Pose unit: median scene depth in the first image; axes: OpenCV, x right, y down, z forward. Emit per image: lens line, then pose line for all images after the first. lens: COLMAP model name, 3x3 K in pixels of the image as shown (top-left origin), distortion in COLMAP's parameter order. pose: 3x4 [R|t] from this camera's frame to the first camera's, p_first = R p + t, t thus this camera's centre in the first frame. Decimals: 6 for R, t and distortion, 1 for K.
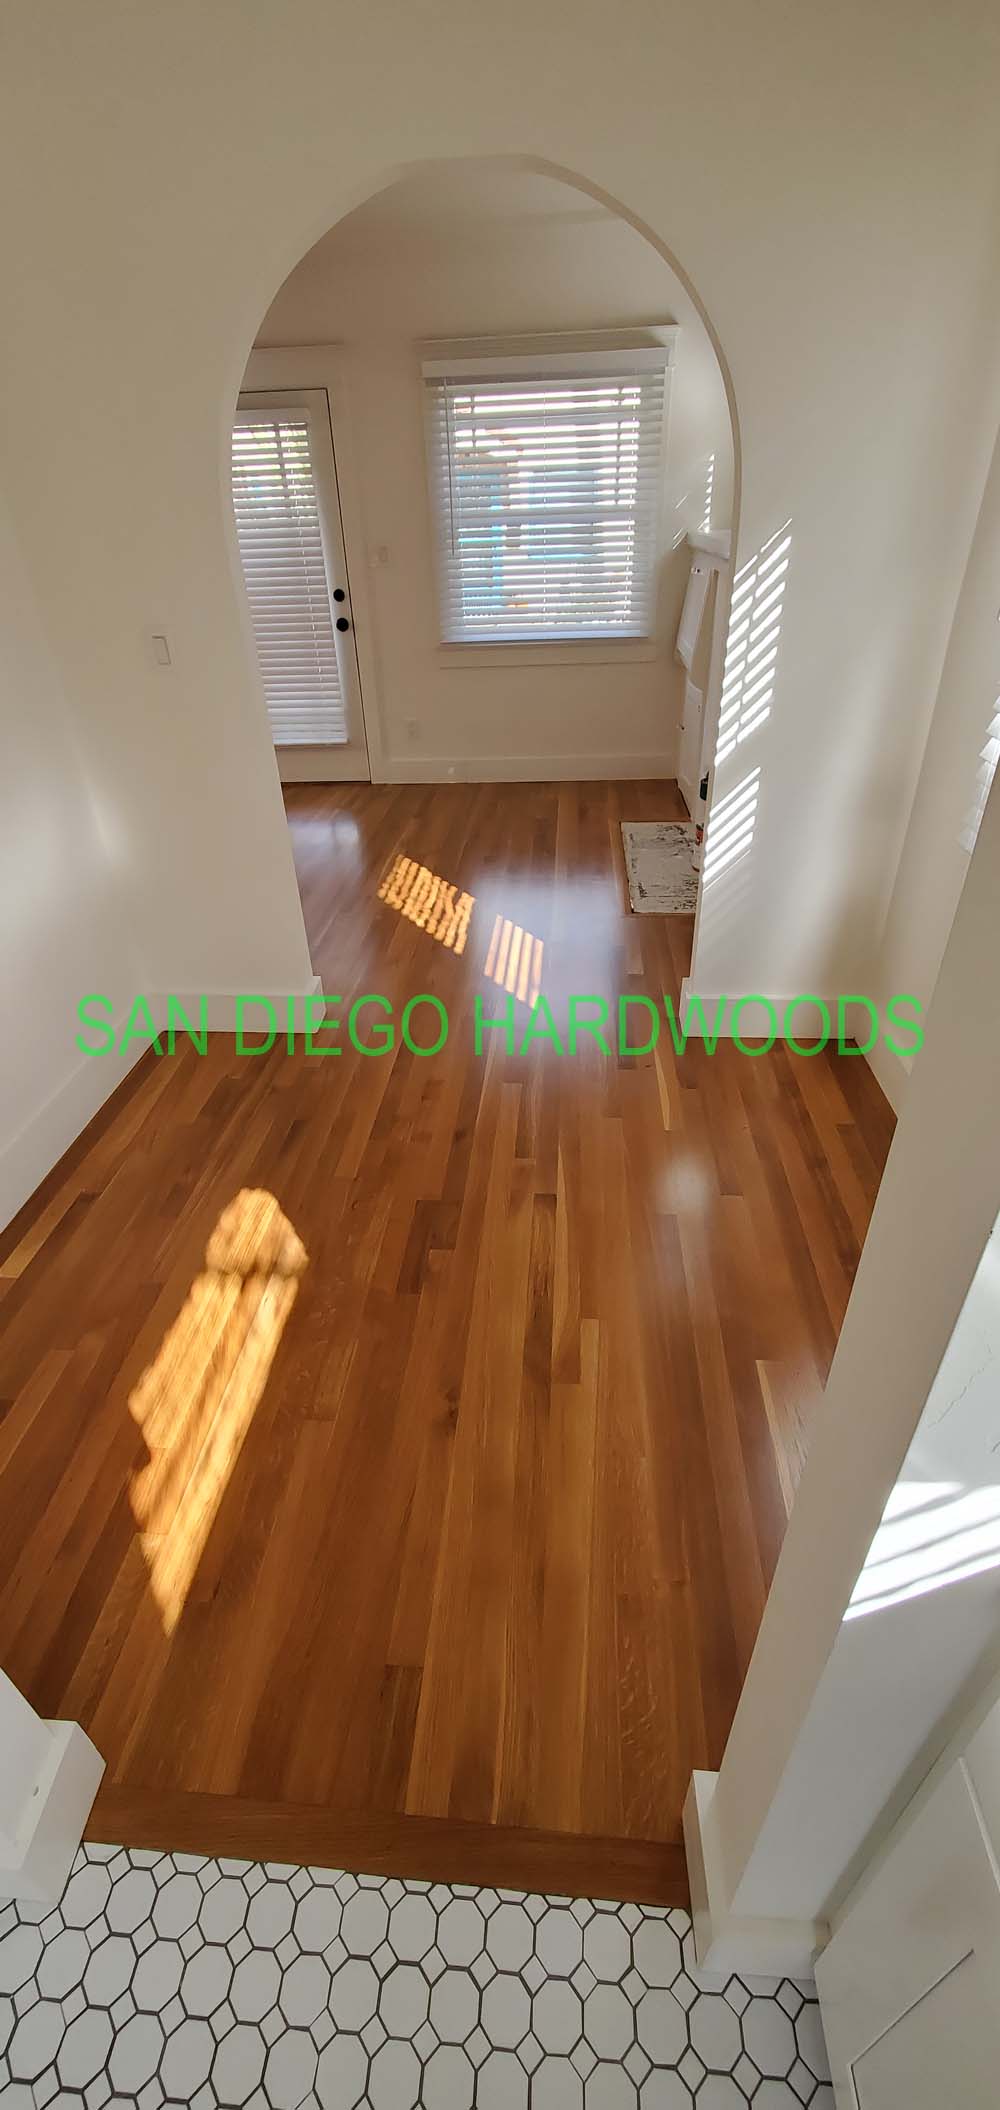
lens RADIAL K [[844.9, 0, 500.9], [0, 844.9, 1065.7], [0, 0, 1]] dist [0.002886, -0.000557]
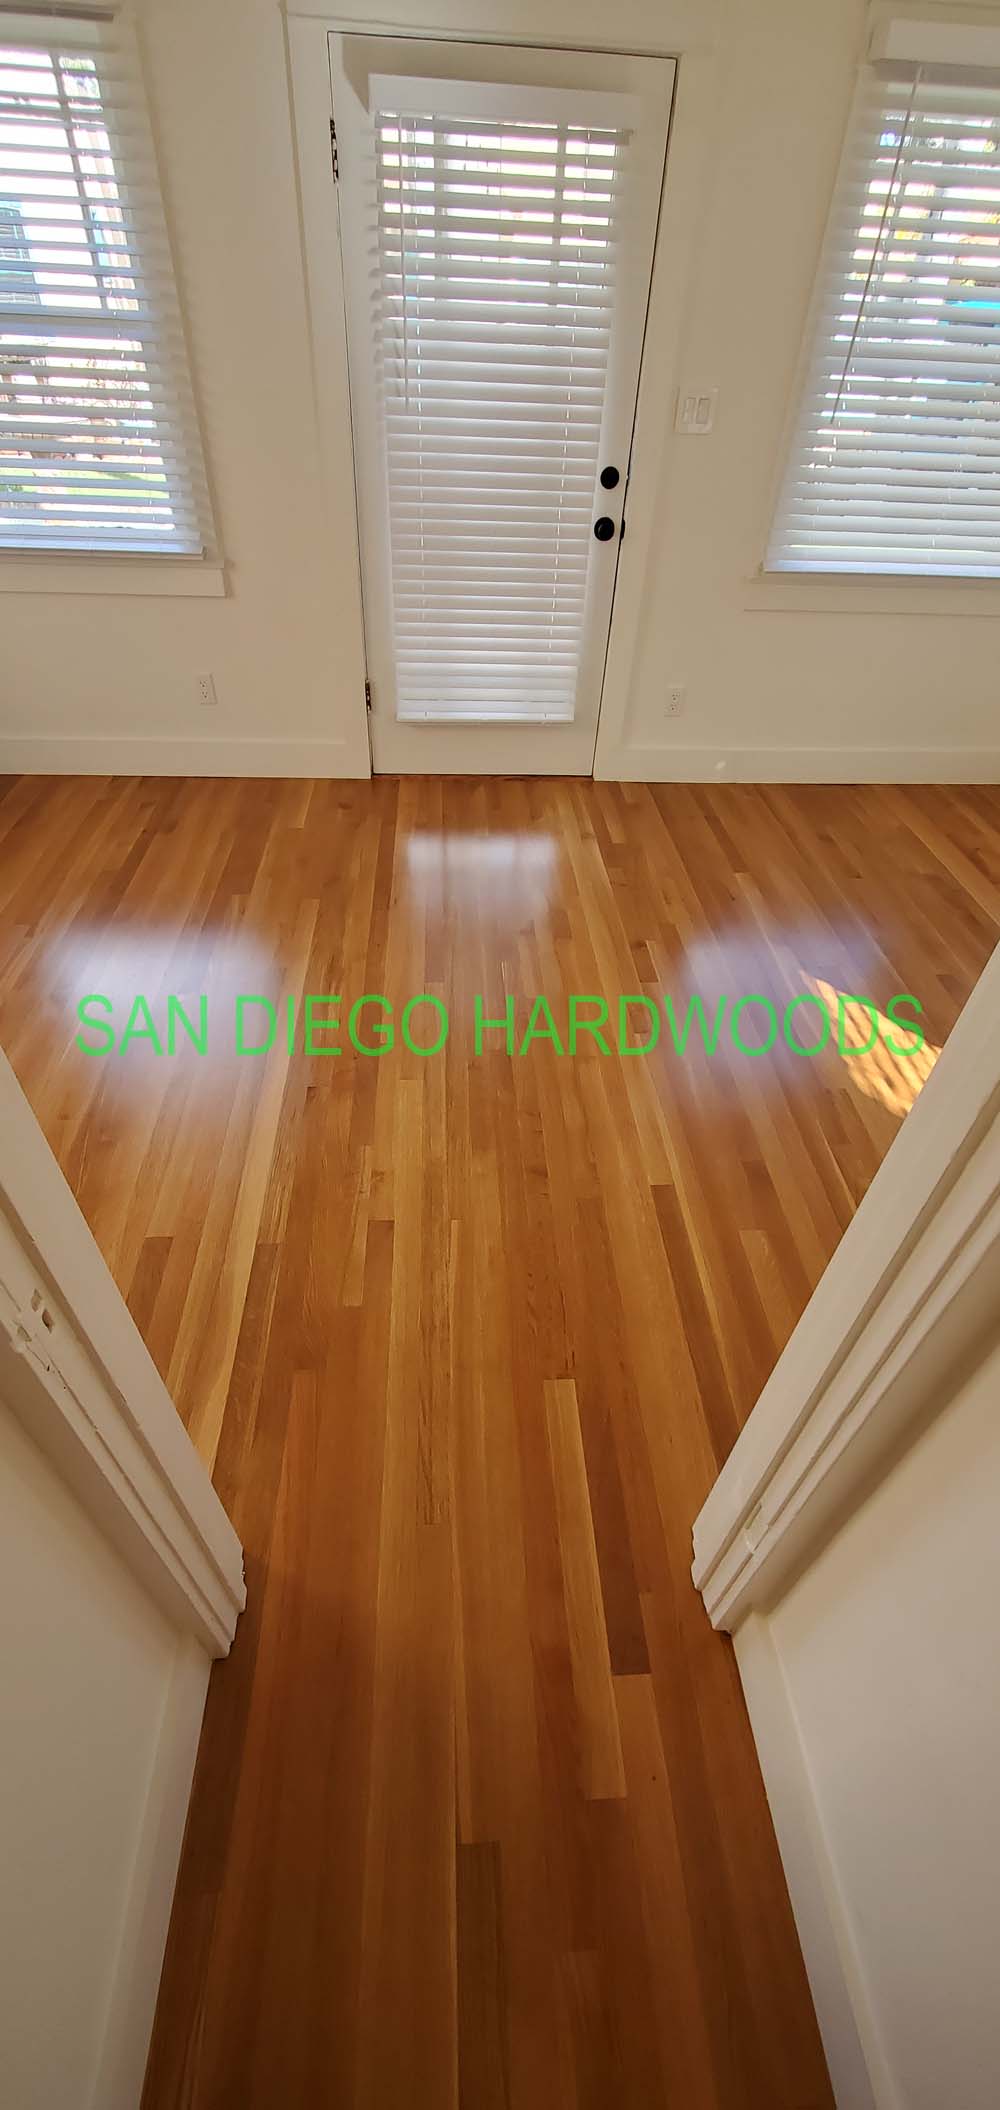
lens RADIAL K [[844.9, 0, 506.3], [0, 844.9, 1060.2], [0, 0, 1]] dist [0.002886, -0.000557]
pose [[0.986986, -0.041863, 0.155264, -0.367848], [0.017707, 0.987941, 0.153816, -0.245048], [-0.159831, -0.149065, 0.975825, 0.372713]]
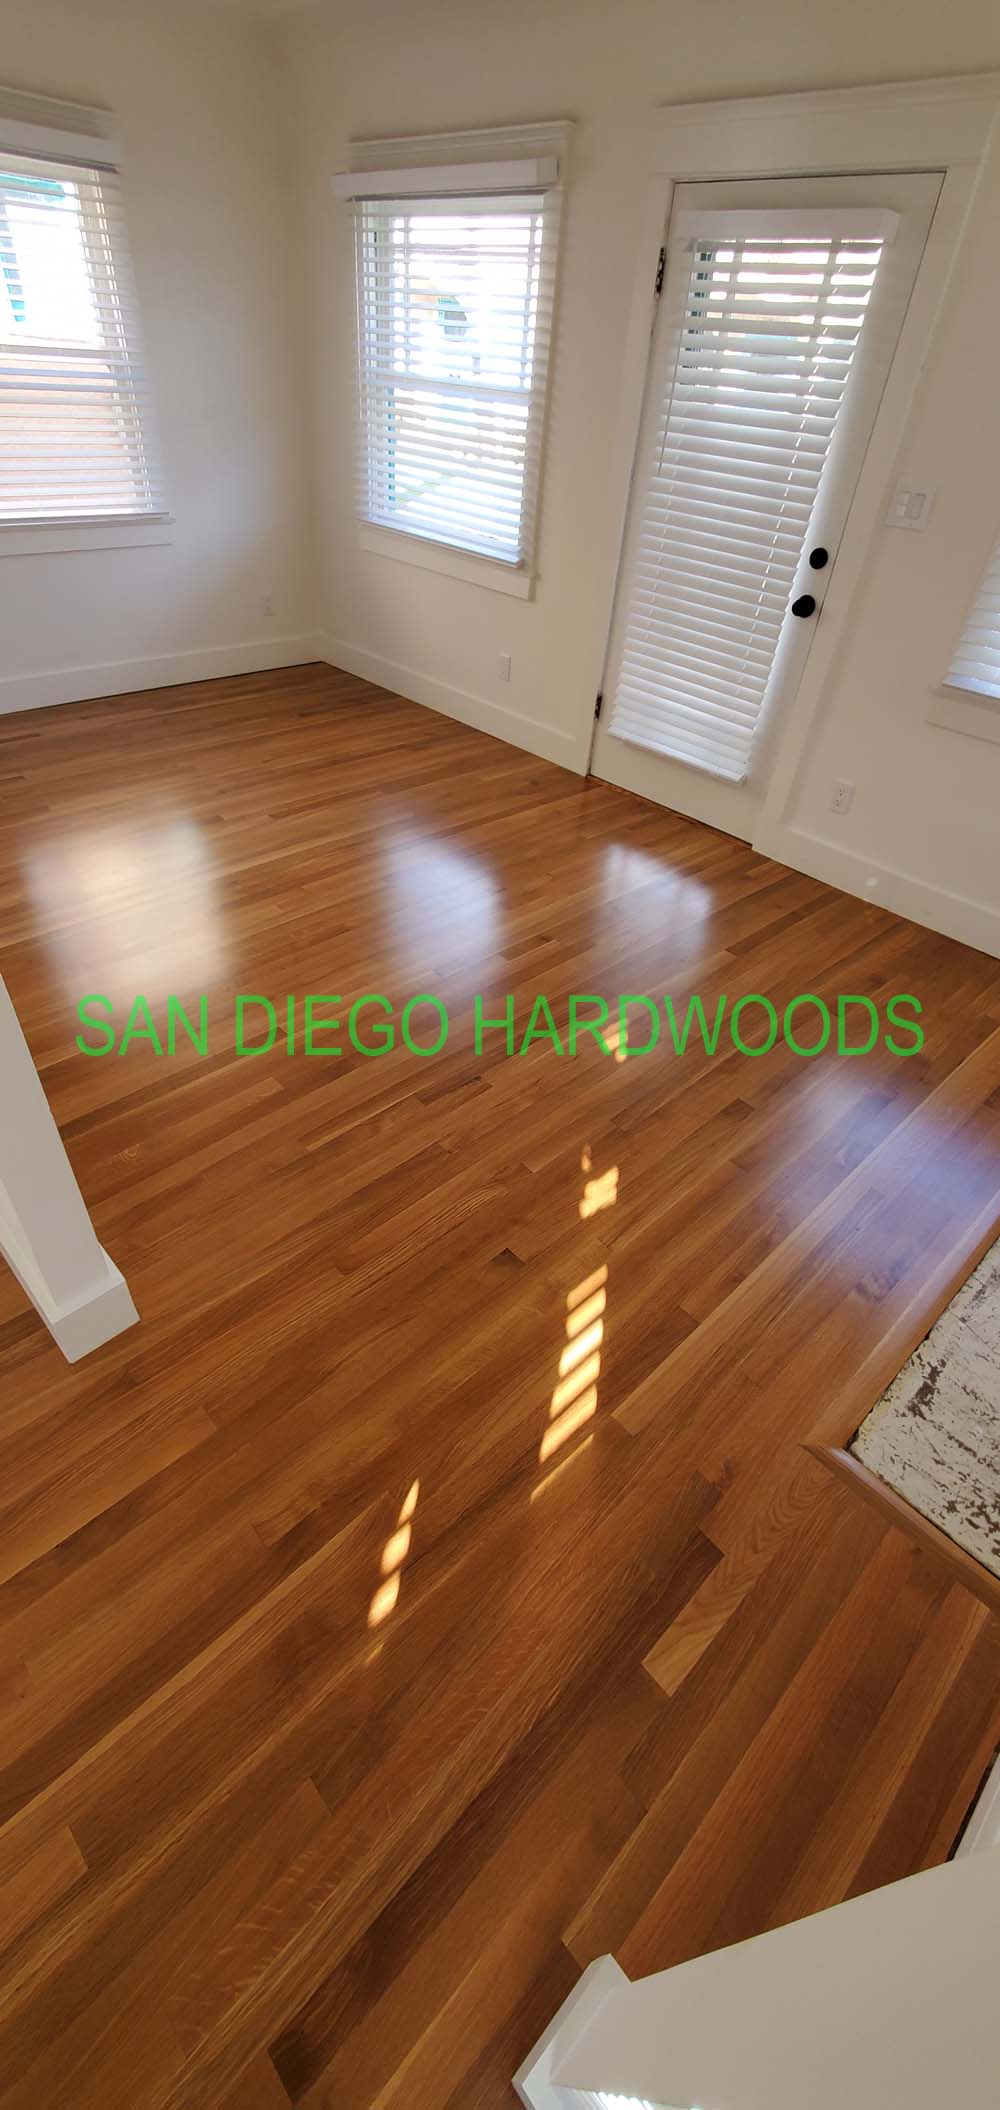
lens RADIAL K [[844.9, 0, 498.1], [0, 844.9, 1061.5], [0, 0, 1]] dist [0.002886, -0.000557]
pose [[0.742167, 0.494594, -0.452289, 0.087954], [-0.445307, 0.868246, 0.218746, -0.273162], [0.500889, 0.039062, 0.864630, 0.376327]]
